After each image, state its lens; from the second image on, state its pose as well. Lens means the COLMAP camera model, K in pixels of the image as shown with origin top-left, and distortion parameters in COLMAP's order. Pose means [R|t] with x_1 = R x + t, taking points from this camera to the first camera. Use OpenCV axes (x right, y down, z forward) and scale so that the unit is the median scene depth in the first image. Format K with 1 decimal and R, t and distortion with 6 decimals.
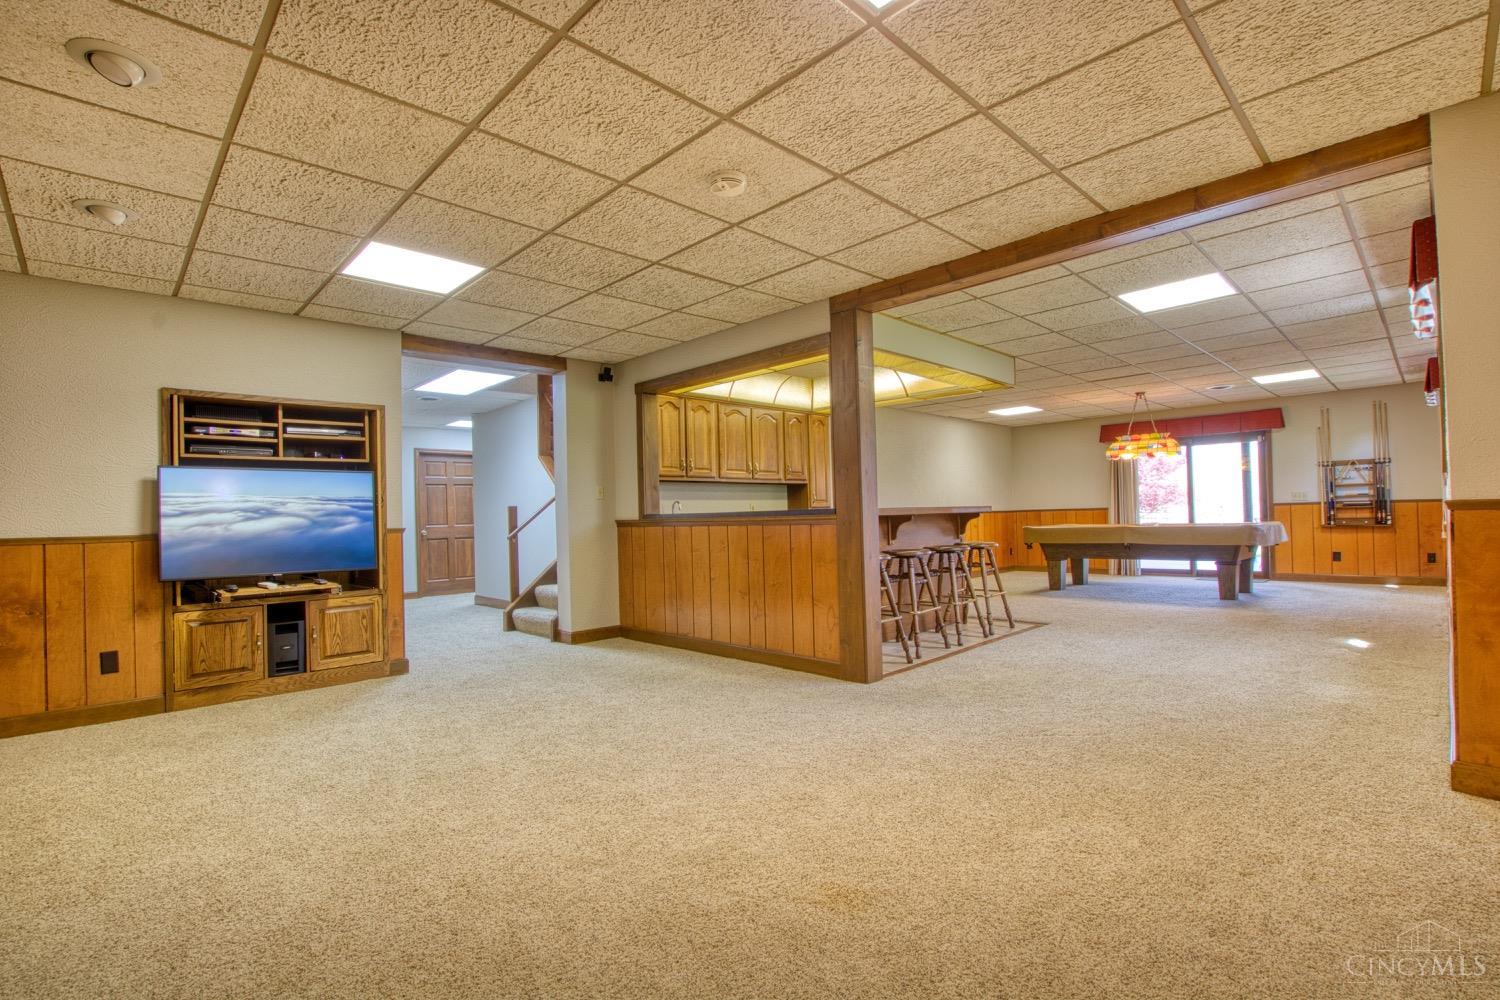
lens RADIAL K [[689.3, 0, 749.4], [0, 689.3, 507.5], [0, 0, 1]] dist [-0.032080, 0.002560]
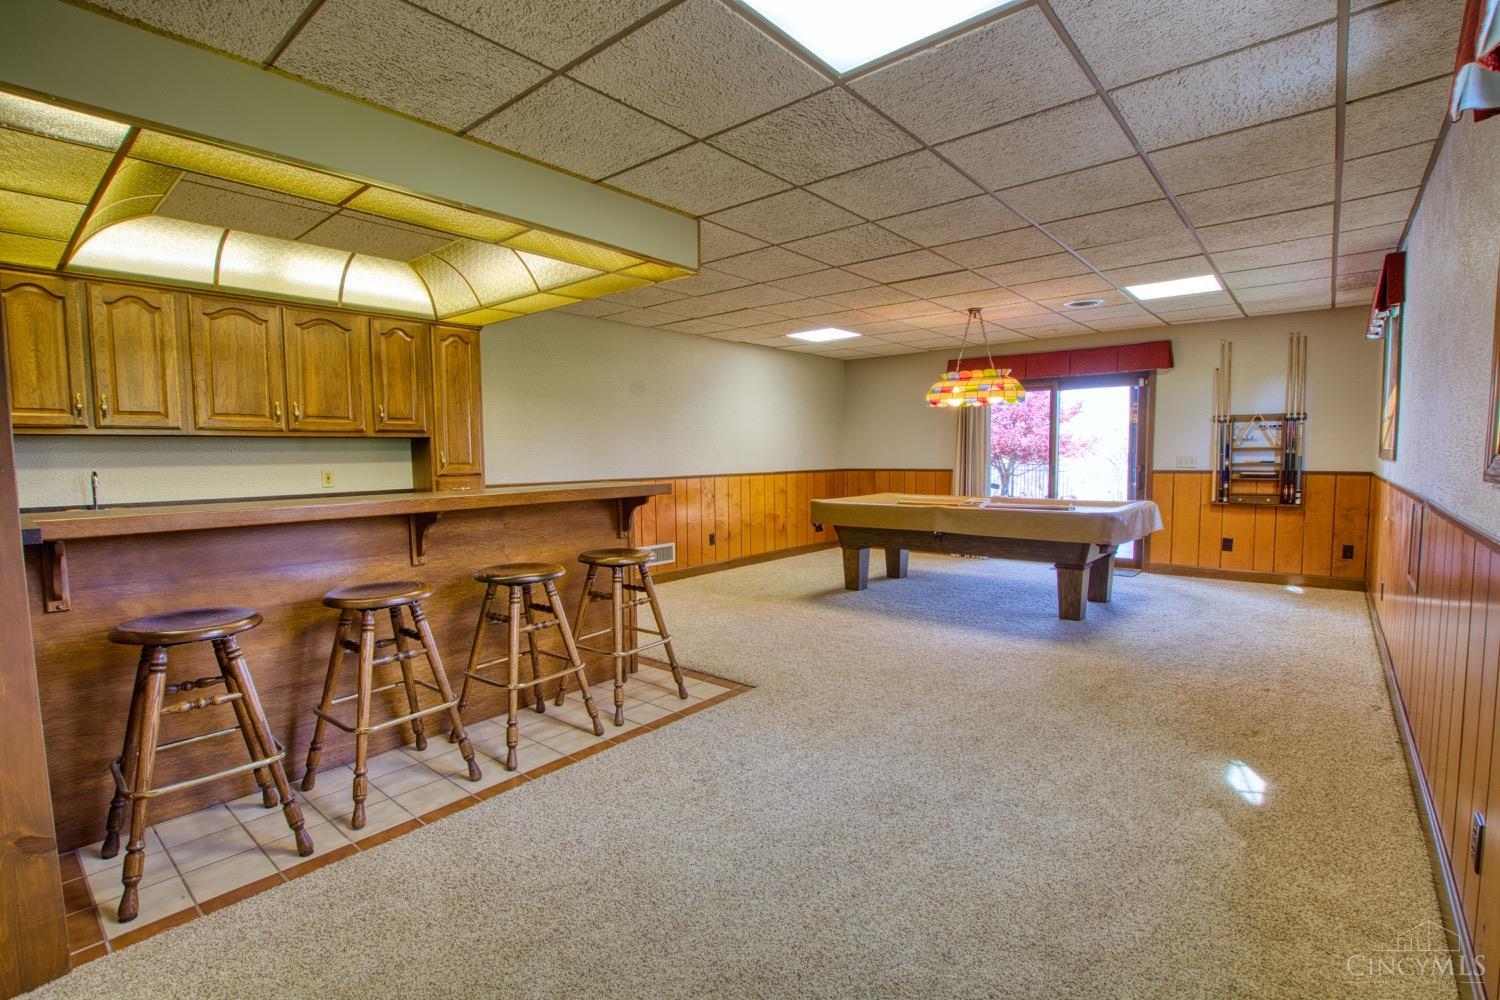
lens RADIAL K [[689.3, 0, 746.7], [0, 689.3, 506.6], [0, 0, 1]] dist [-0.032080, 0.002560]
pose [[0.995458, 0.006041, 0.095005, 0.282385], [-0.014278, 0.996171, 0.086257, -0.027106], [-0.094120, -0.087222, 0.991733, 0.321829]]
